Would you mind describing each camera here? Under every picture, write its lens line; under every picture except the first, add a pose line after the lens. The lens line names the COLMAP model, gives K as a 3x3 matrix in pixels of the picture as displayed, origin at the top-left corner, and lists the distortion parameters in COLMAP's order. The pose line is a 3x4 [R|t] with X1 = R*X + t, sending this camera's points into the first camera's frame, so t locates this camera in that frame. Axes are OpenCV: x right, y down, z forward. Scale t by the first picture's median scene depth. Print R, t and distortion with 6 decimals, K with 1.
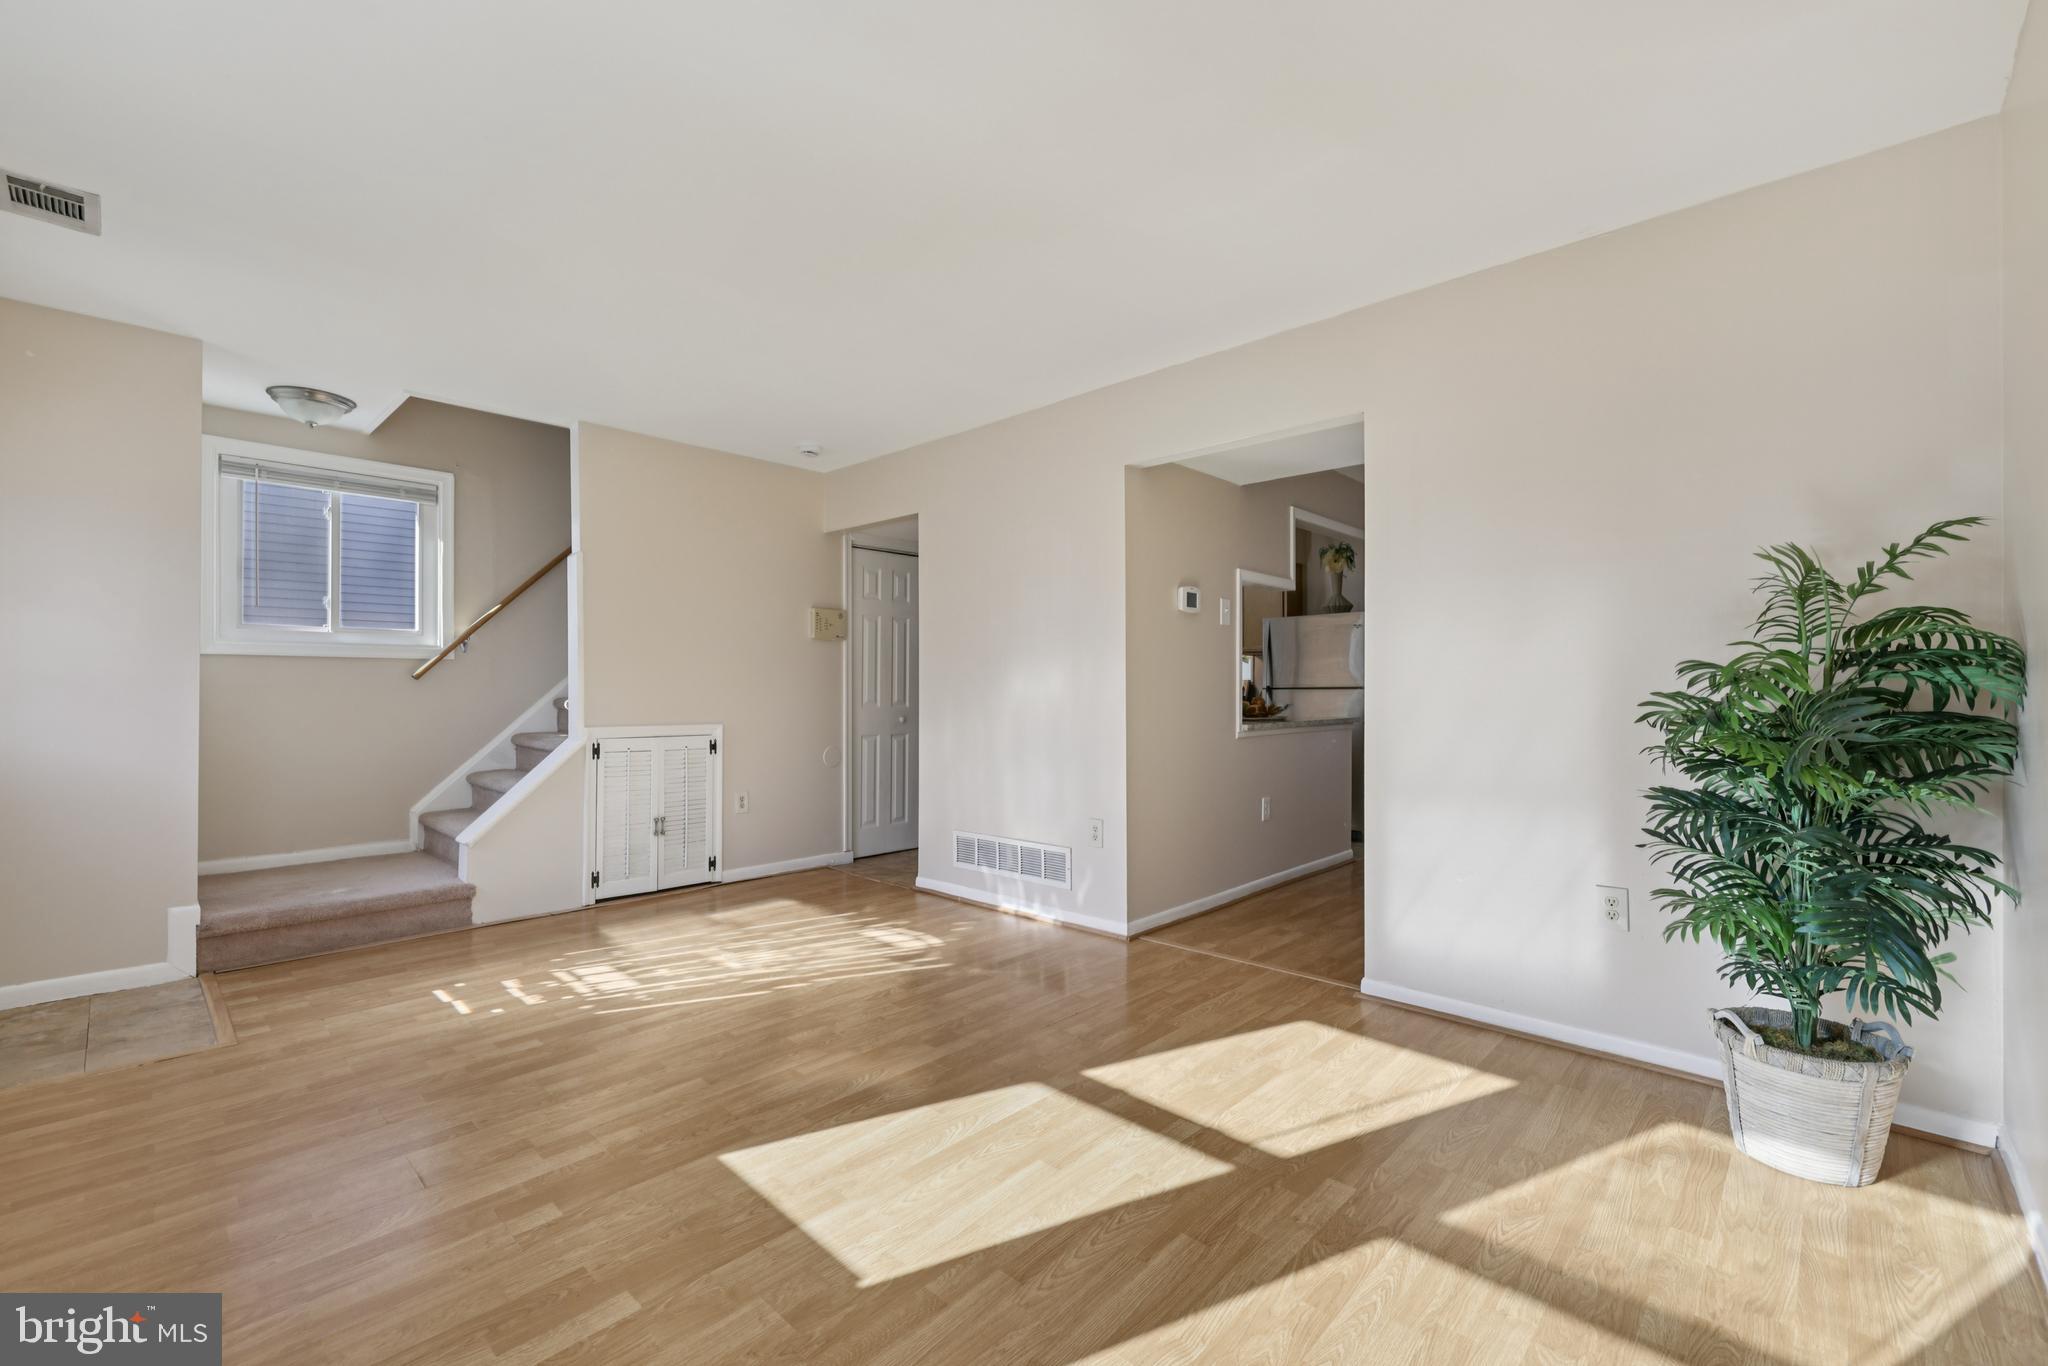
lens RADIAL K [[864.1, 0, 1020.7], [0, 864.1, 681.1], [0, 0, 1]] dist [0.000856, 0.000485]
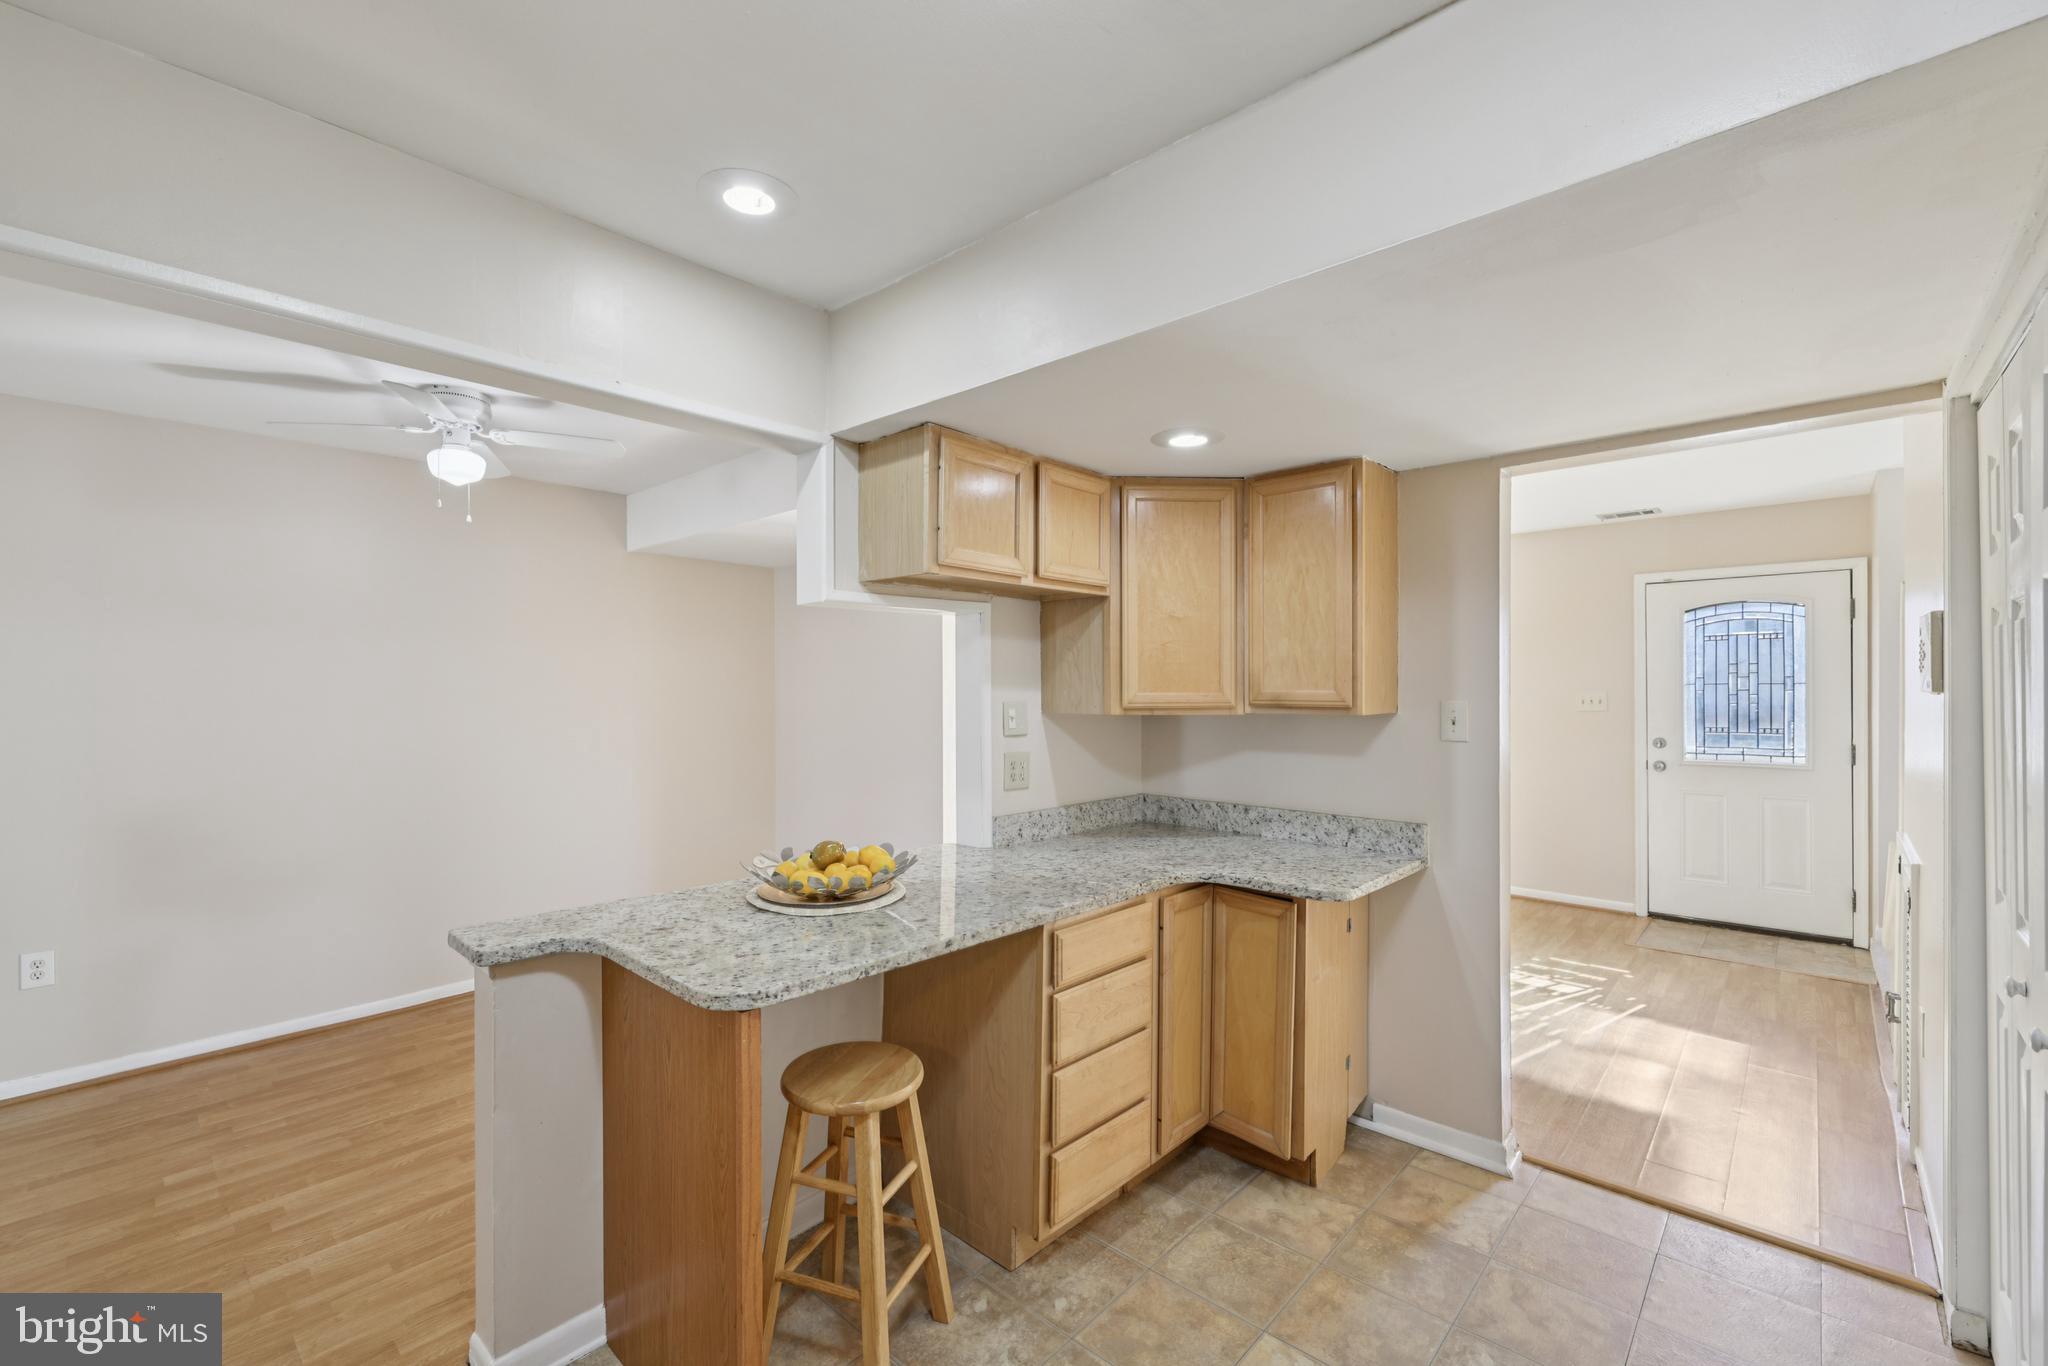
lens RADIAL K [[864.1, 0, 1020.7], [0, 864.1, 681.1], [0, 0, 1]] dist [0.000856, 0.000485]
pose [[-0.999908, -0.001595, -0.013491, 0.305011], [-0.001331, 0.999807, -0.019580, -0.072241], [0.013520, -0.019560, -0.999717, 2.424457]]
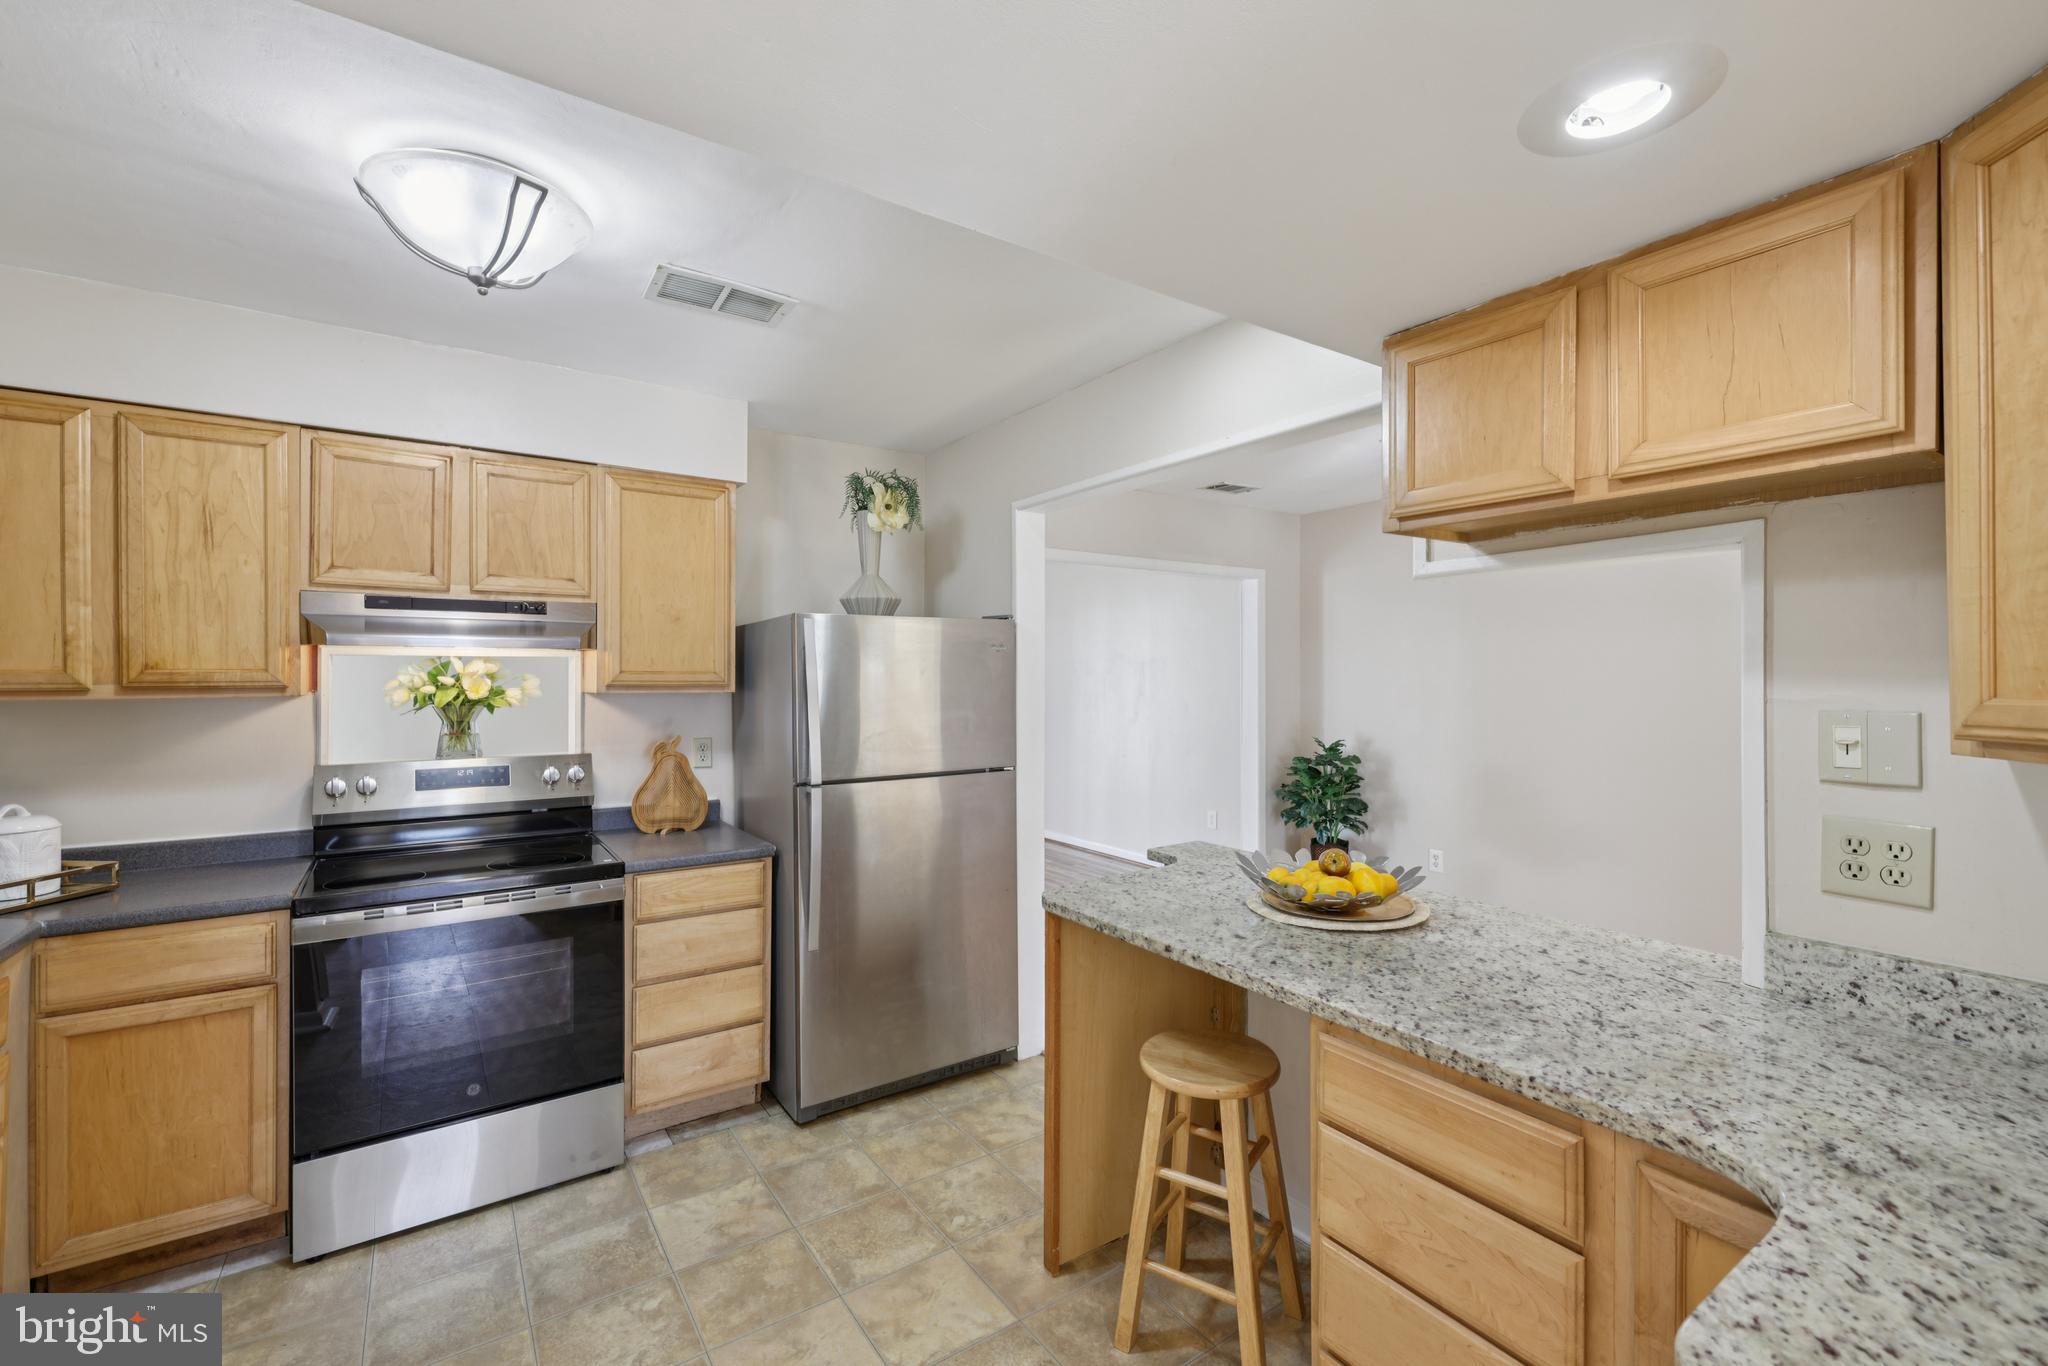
lens RADIAL K [[864.1, 0, 1020.7], [0, 864.1, 681.1], [0, 0, 1]] dist [0.000856, 0.000485]
pose [[0.210352, -0.006920, 0.977601, -0.219346], [-0.009949, 0.999908, 0.009218, -0.083132], [-0.977575, -0.011665, 0.210264, 1.813252]]
